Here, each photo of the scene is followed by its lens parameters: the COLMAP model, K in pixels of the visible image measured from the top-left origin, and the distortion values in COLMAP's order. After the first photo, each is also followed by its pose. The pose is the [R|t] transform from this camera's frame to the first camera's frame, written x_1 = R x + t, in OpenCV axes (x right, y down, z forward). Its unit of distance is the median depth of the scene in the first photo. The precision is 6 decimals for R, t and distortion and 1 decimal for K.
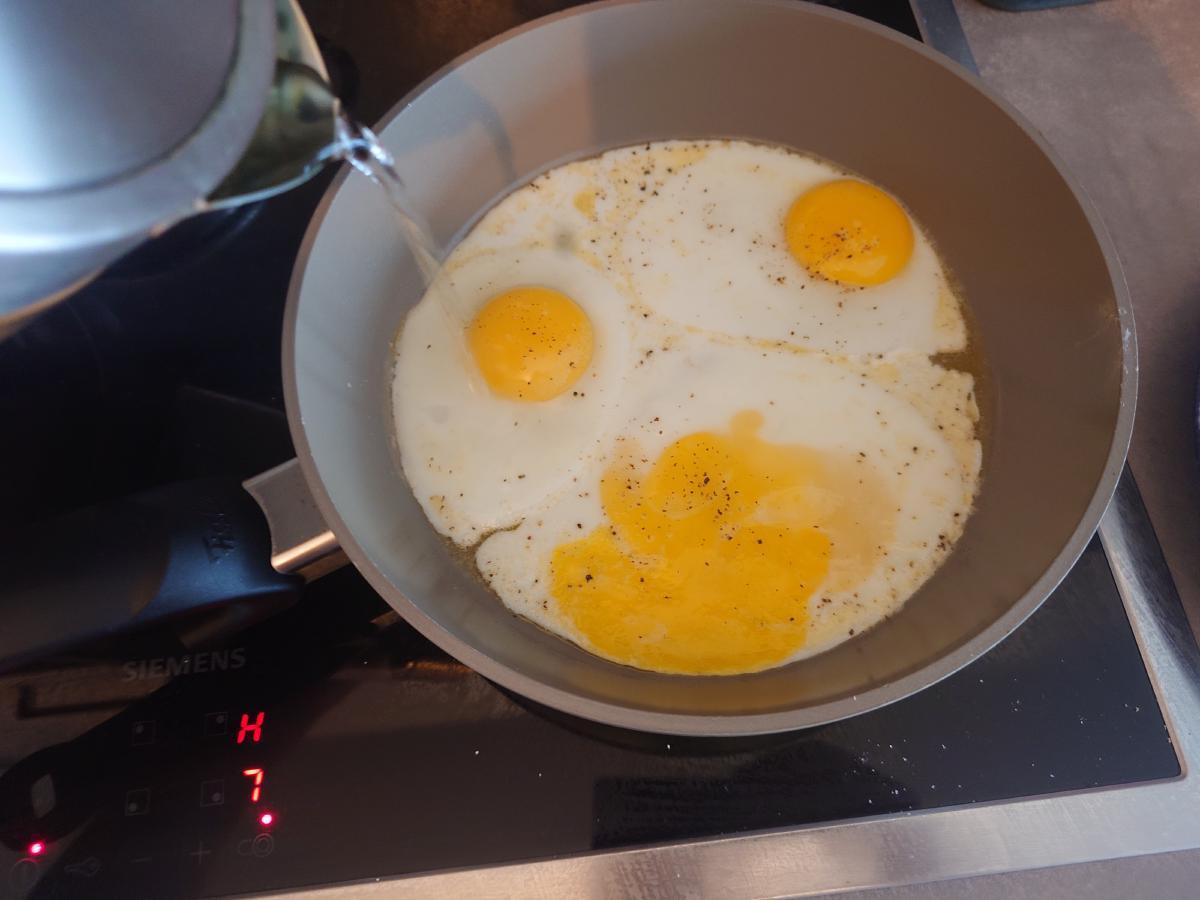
lens RADIAL K [[935.2, 0, 596.5], [0, 935.2, 447.7], [0, 0, 1]] dist [0.012496, -0.013561]
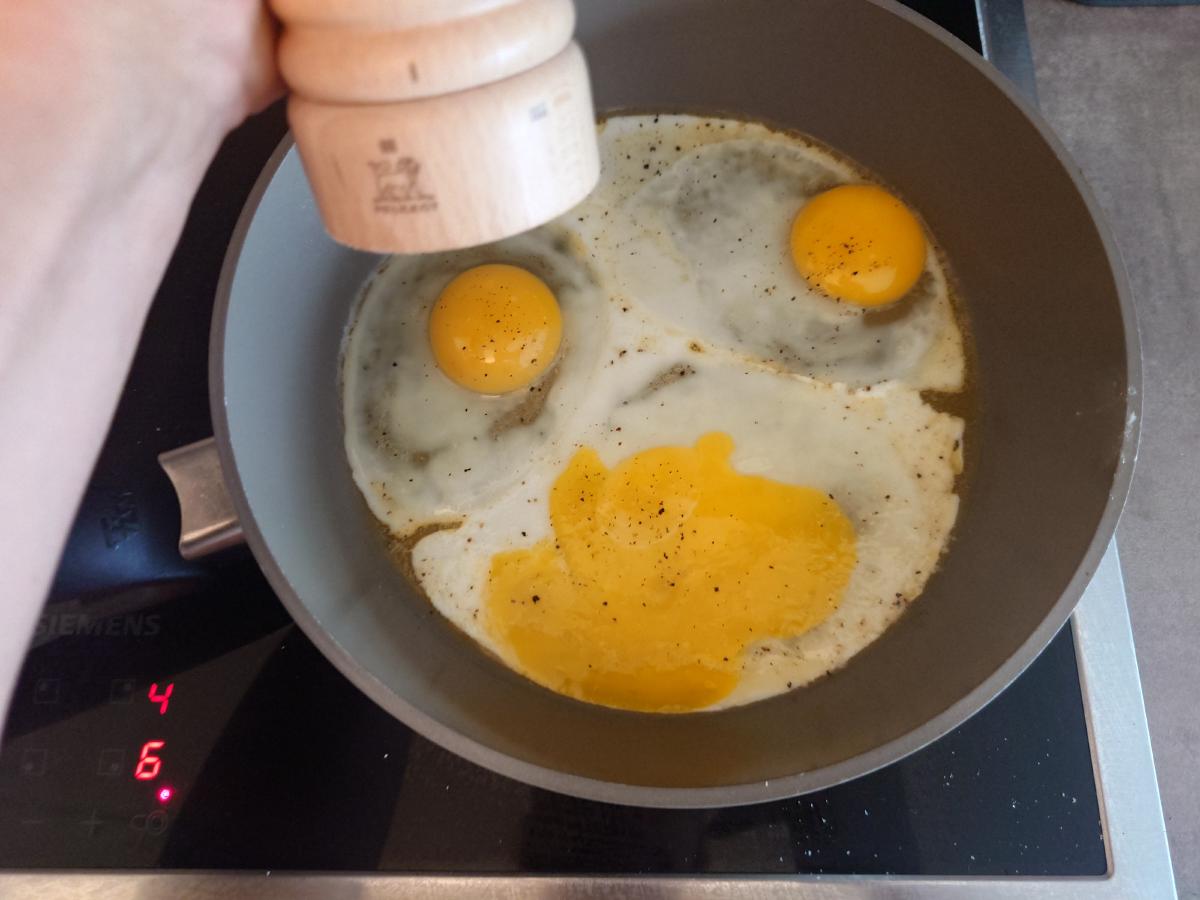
lens RADIAL K [[935.2, 0, 597.2], [0, 935.2, 461.3], [0, 0, 1]] dist [0.012496, -0.013561]
pose [[0.992365, 0.123148, -0.006788, 0.054851], [-0.121723, 0.986782, 0.106976, -0.098486], [0.019872, -0.105333, 0.994238, 0.071755]]
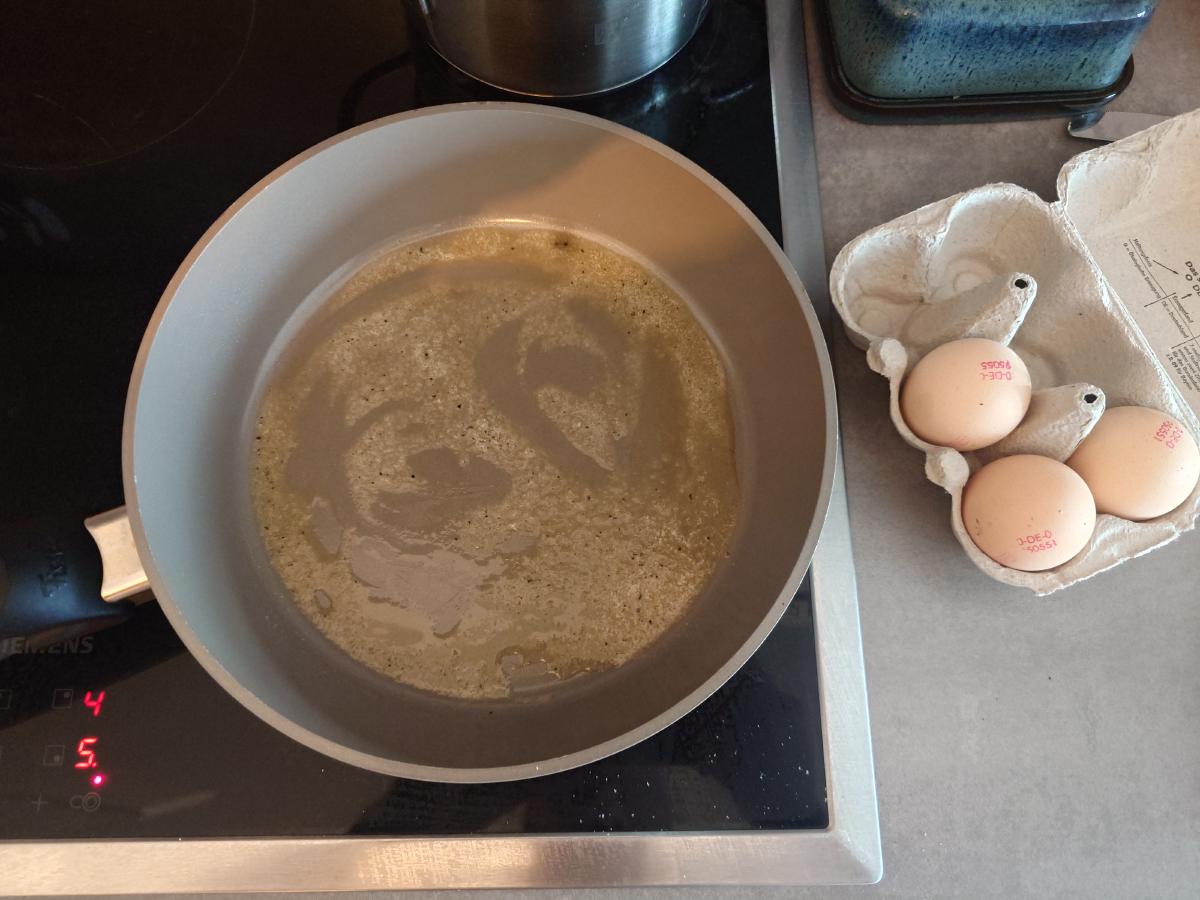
lens RADIAL K [[935.2, 0, 608.5], [0, 935.2, 450.2], [0, 0, 1]] dist [0.012496, -0.013561]
pose [[0.992397, 0.119090, 0.031061, 0.210749], [-0.121980, 0.985318, 0.119453, -0.243636], [-0.016380, -0.122333, 0.992354, -0.169178]]
